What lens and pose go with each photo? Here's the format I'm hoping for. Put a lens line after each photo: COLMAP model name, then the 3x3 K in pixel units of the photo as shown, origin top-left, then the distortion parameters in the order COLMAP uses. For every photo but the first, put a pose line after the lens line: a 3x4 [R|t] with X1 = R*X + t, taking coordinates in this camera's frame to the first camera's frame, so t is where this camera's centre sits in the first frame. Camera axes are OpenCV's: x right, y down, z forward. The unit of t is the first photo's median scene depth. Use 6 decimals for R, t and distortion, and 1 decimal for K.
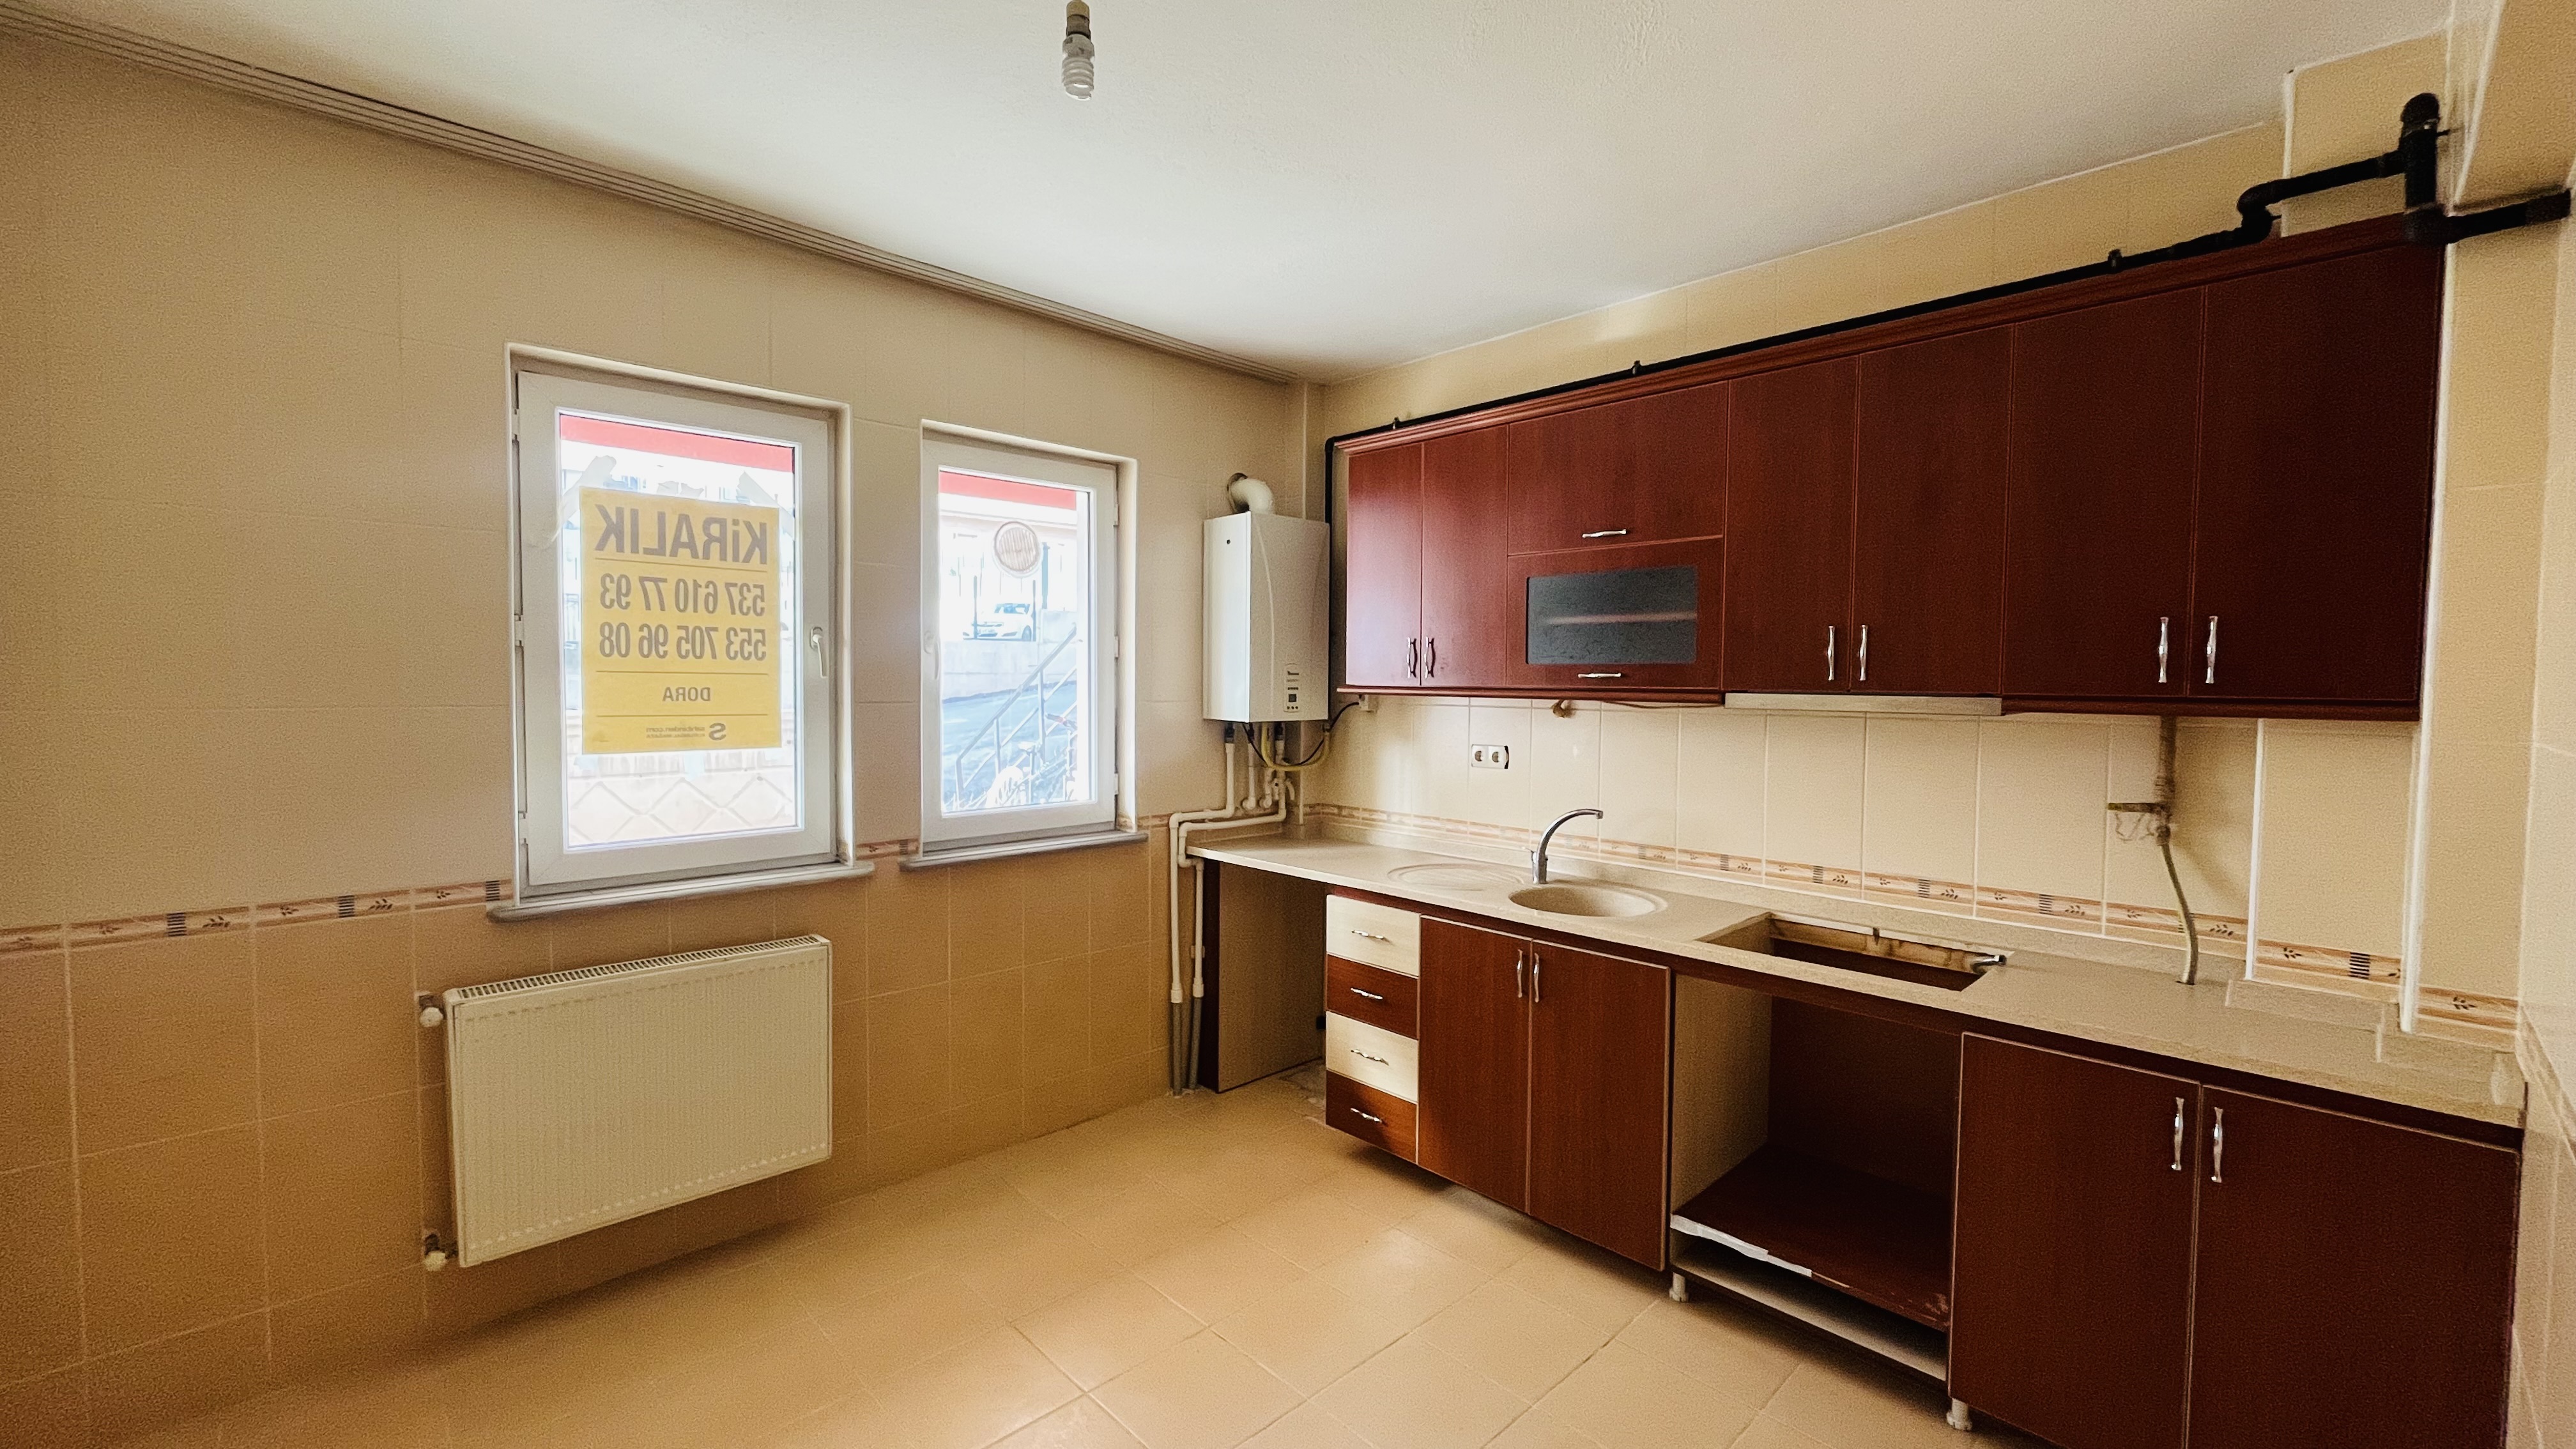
lens RADIAL K [[1028.6, 0, 1282.7], [0, 1028.6, 727.4], [0, 0, 1]] dist [-0.003910, -0.000877]
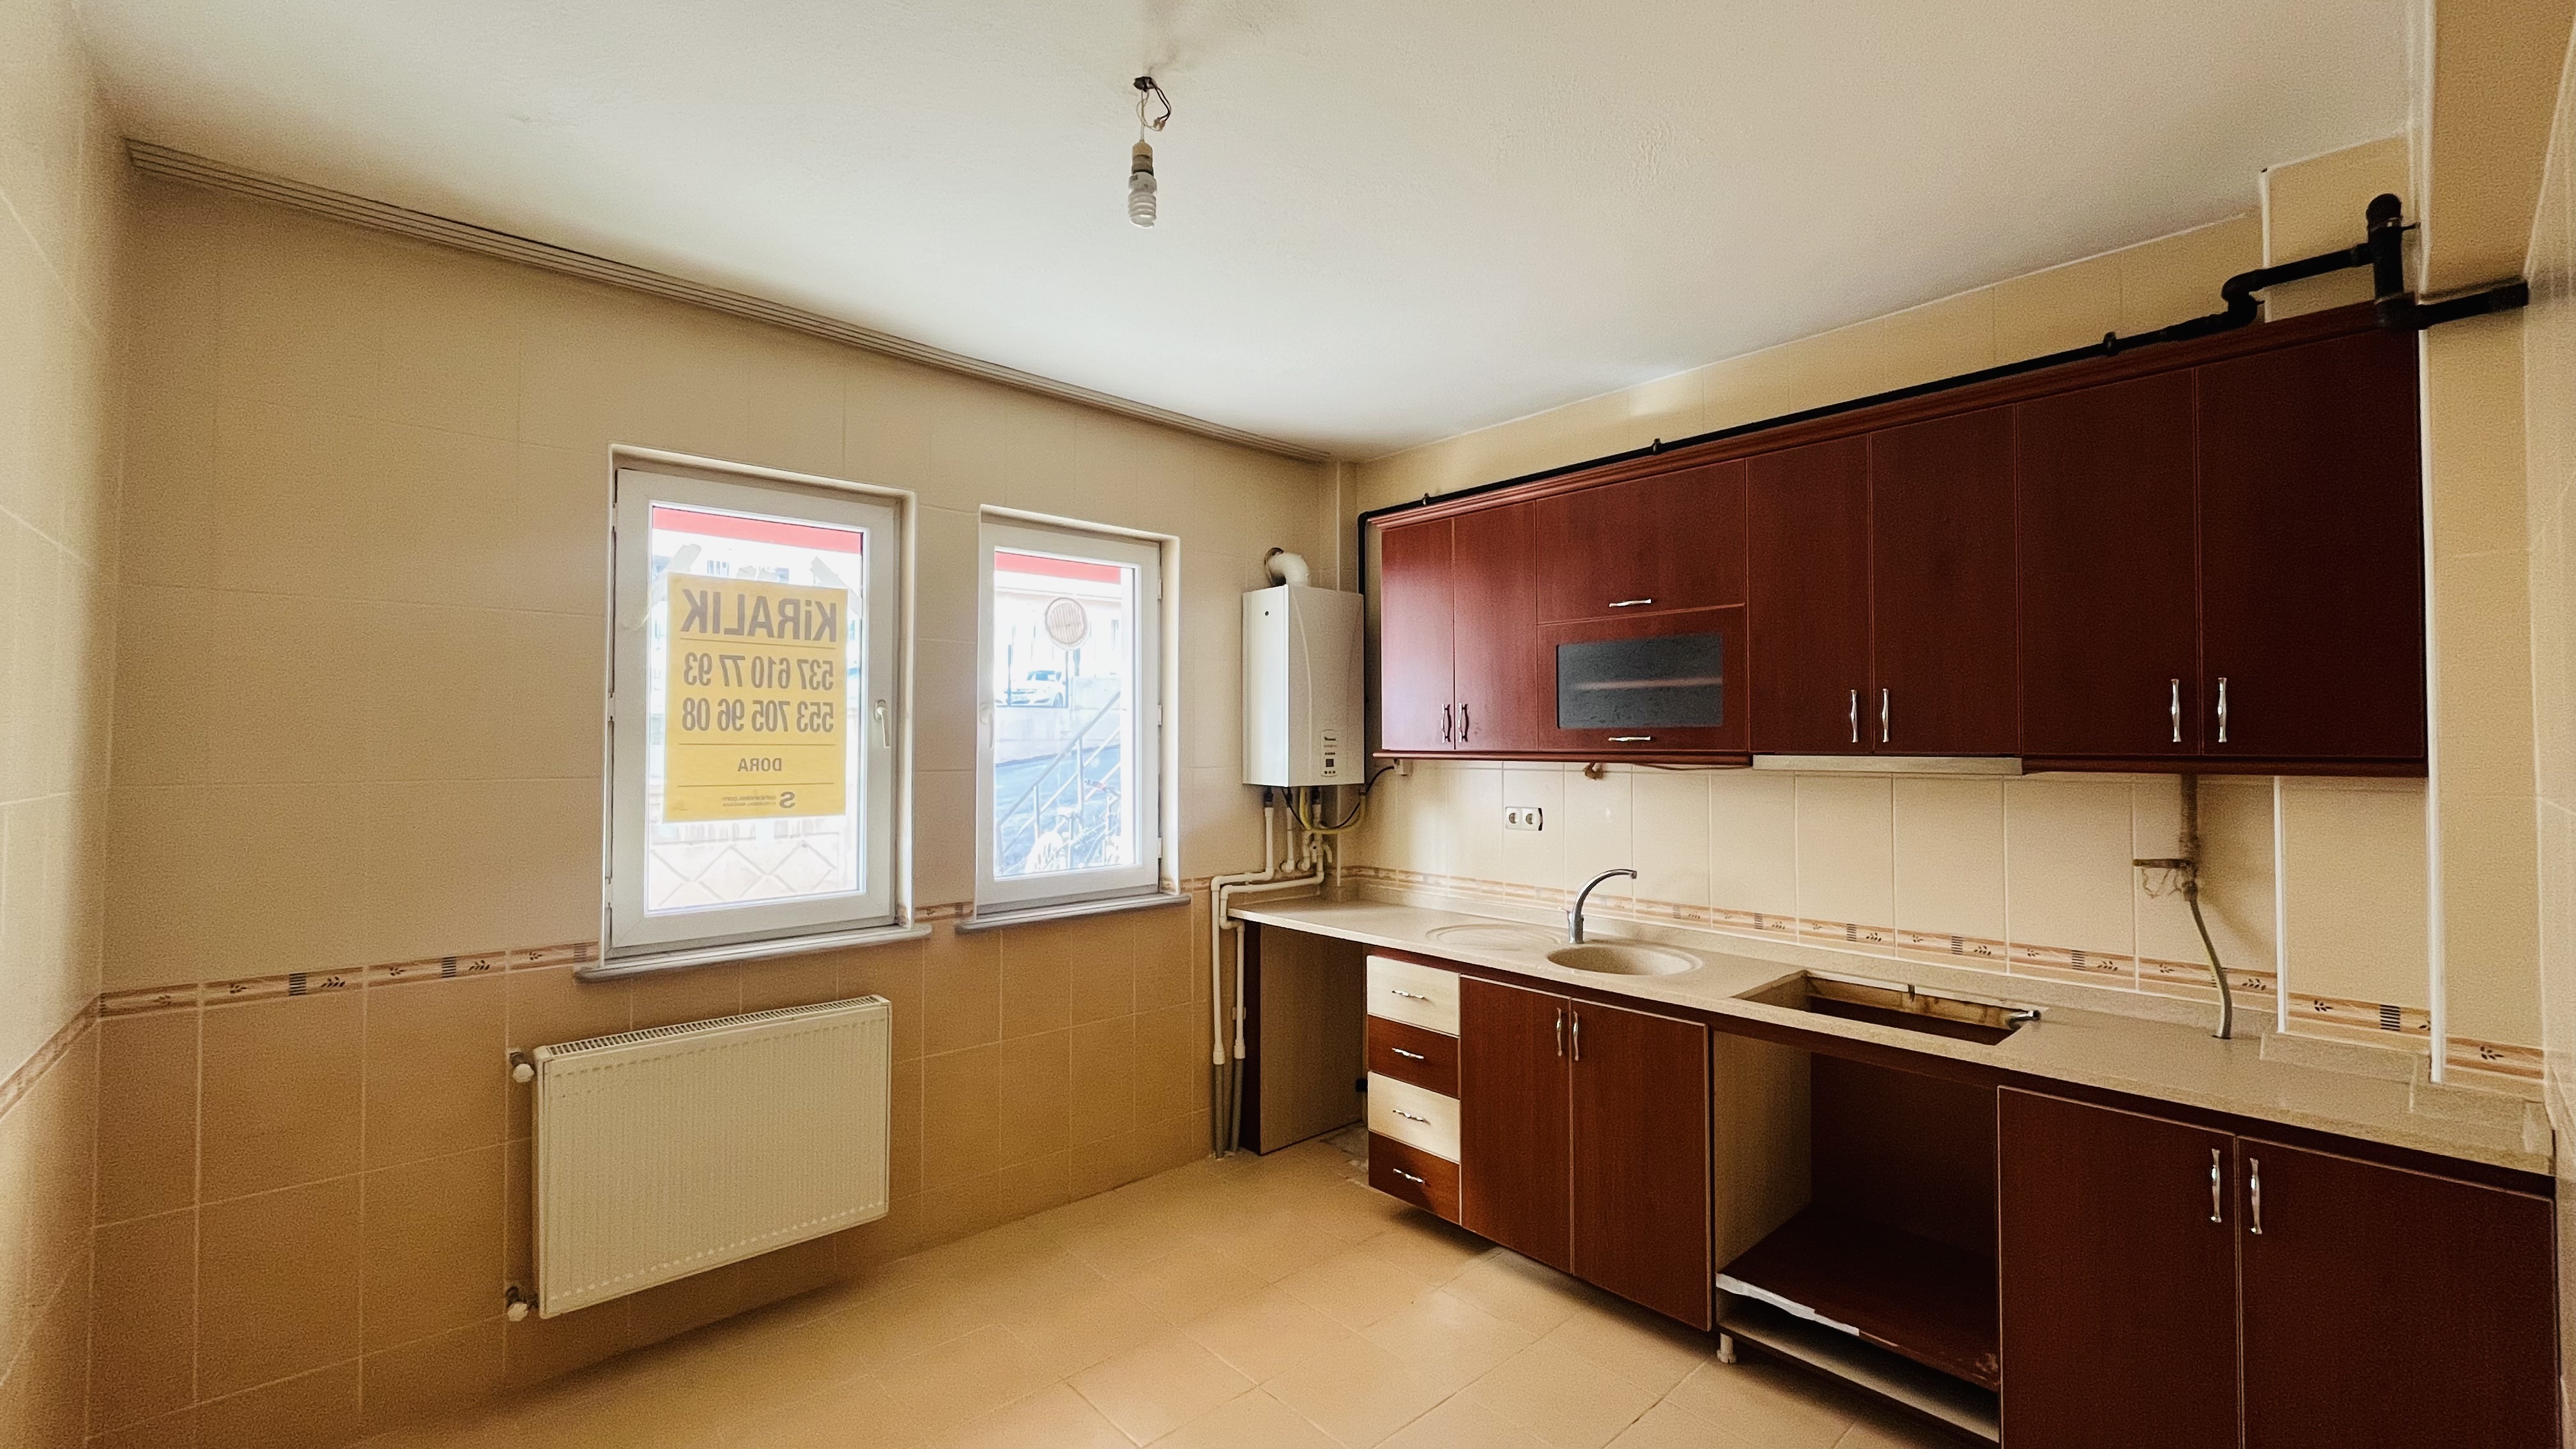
lens RADIAL K [[1028.6, 0, 1283.5], [0, 1028.6, 727.6], [0, 0, 1]] dist [-0.003910, -0.000877]
pose [[0.999618, -0.009465, -0.025970, -0.014009], [0.007854, 0.998079, -0.061448, -0.001273], [0.026502, 0.061221, 0.997772, -0.045602]]
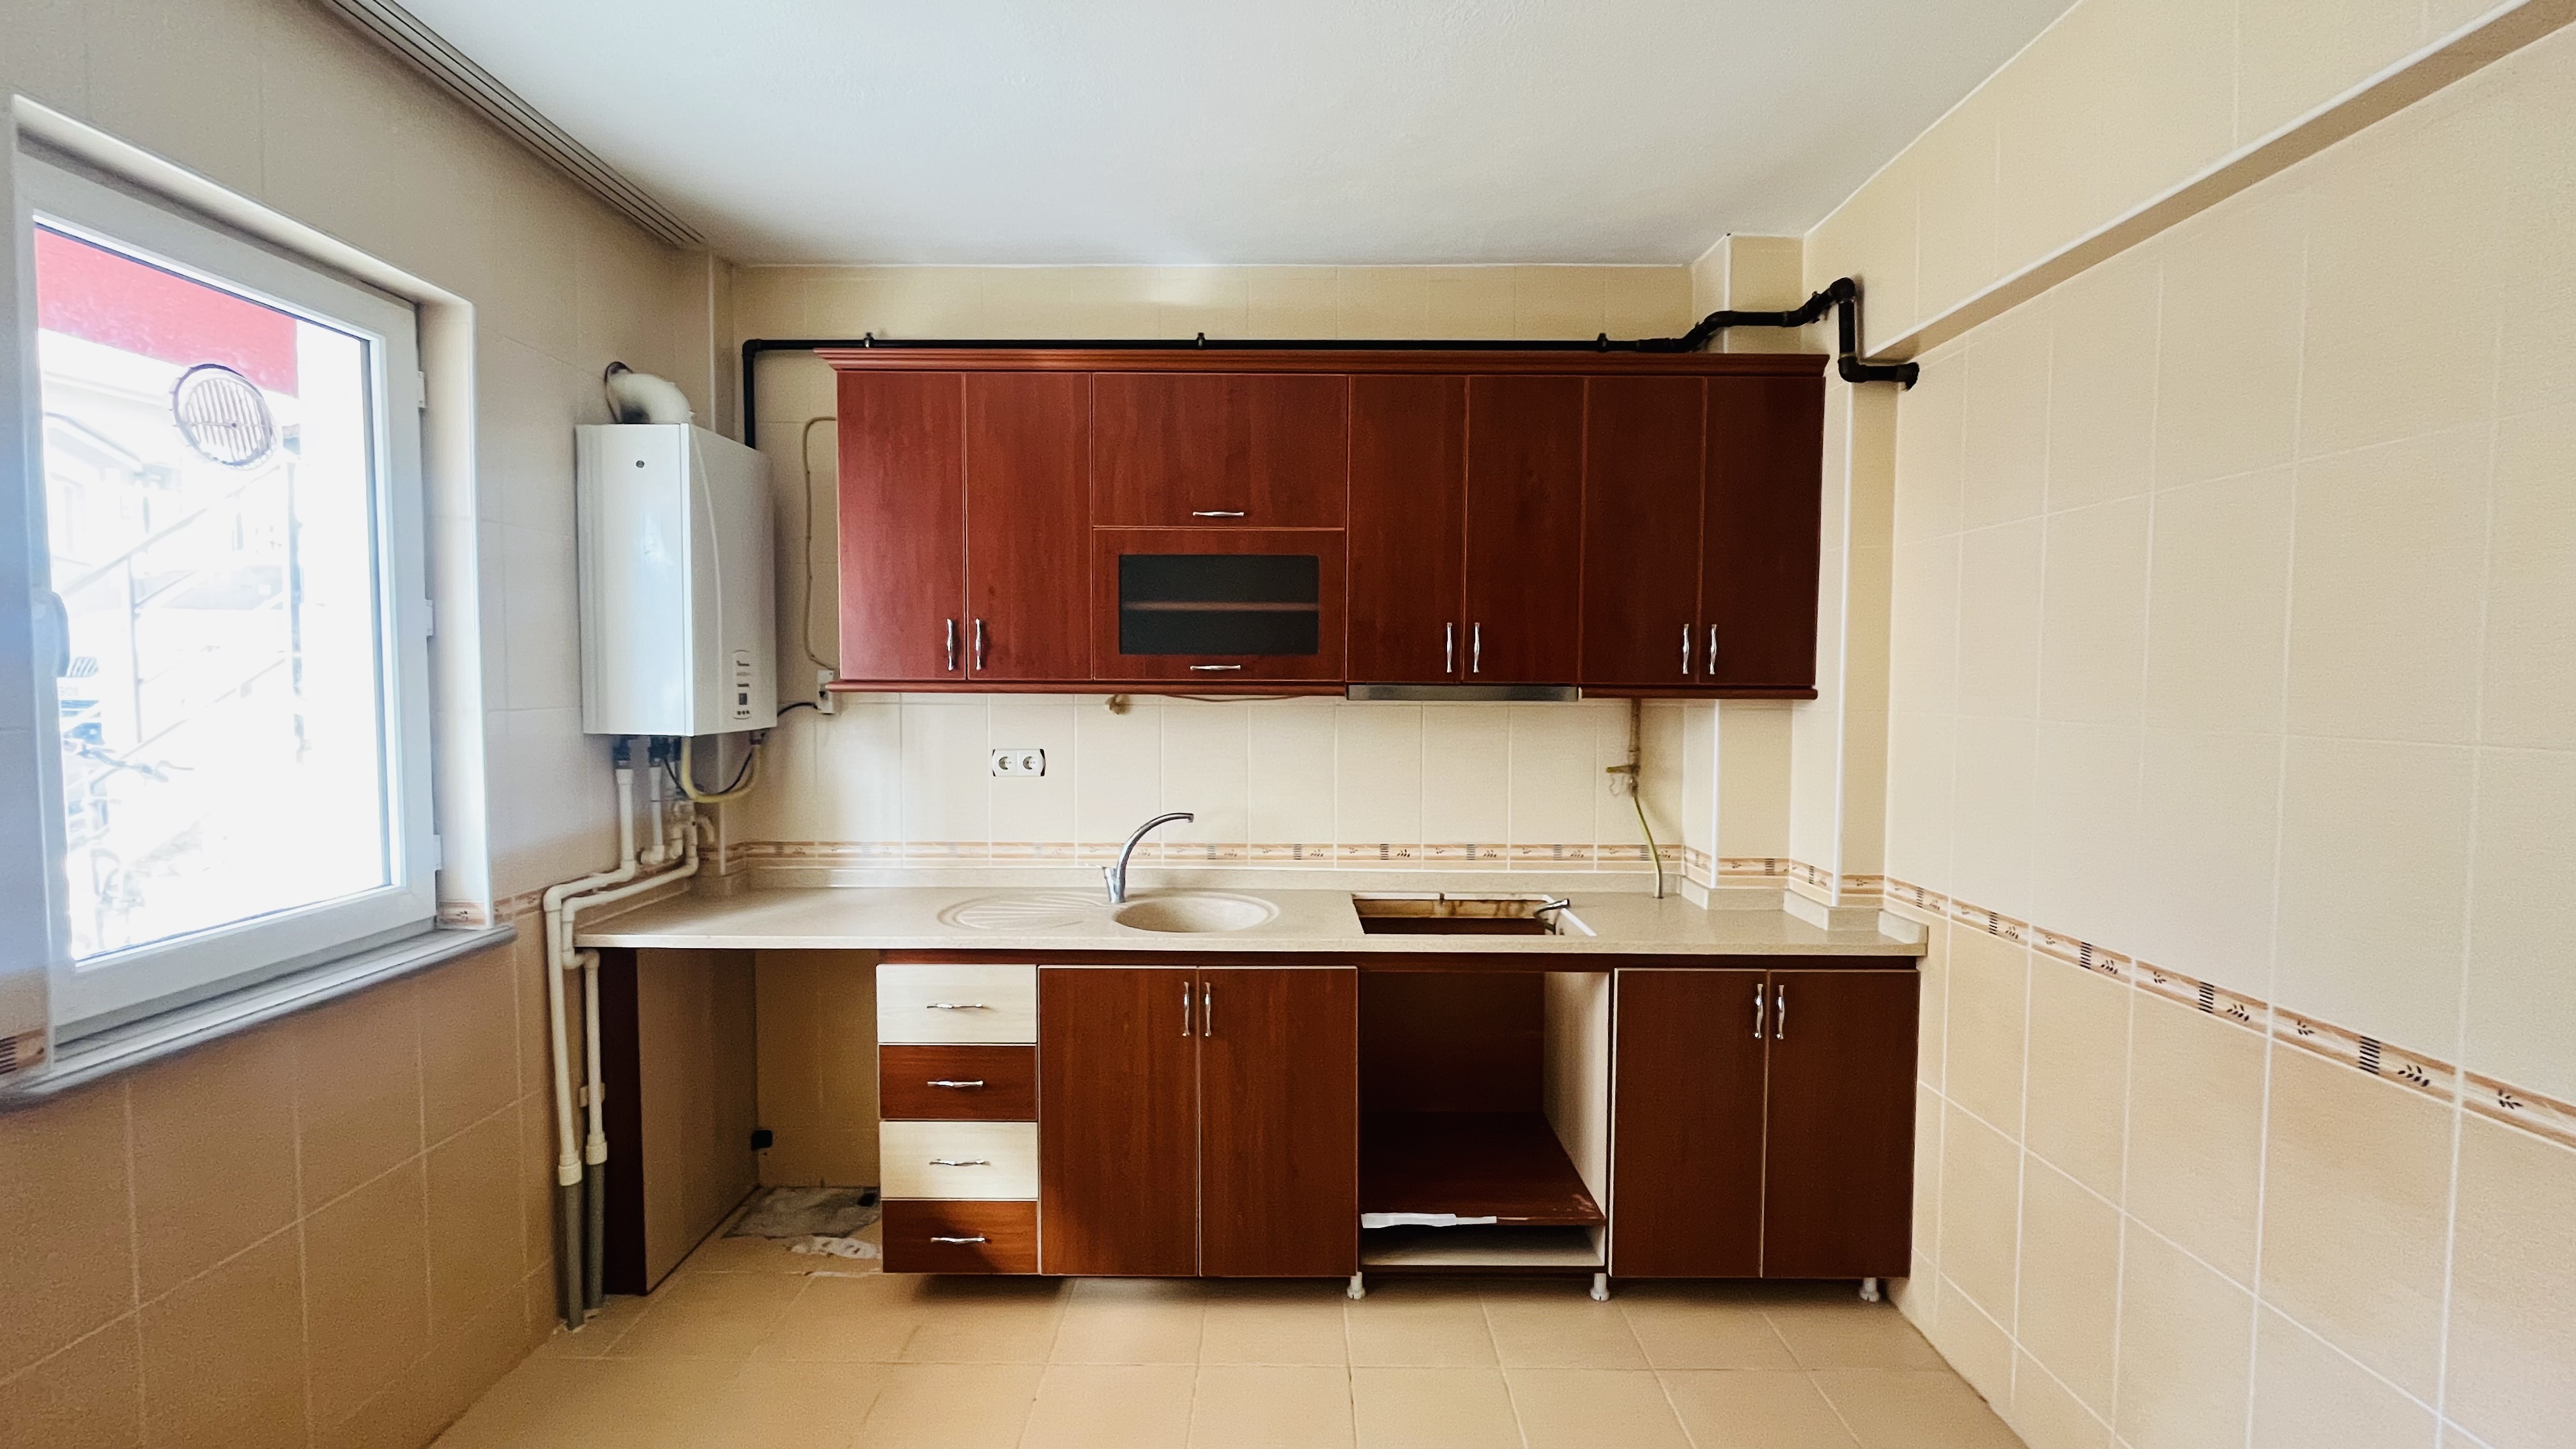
lens RADIAL K [[1028.6, 0, 1289.4], [0, 1028.6, 724.6], [0, 0, 1]] dist [-0.003910, -0.000877]
pose [[0.693781, -0.041297, 0.719001, -0.342584], [0.034823, 0.999110, 0.023784, -0.020959], [-0.719344, 0.008537, 0.694602, 0.343303]]
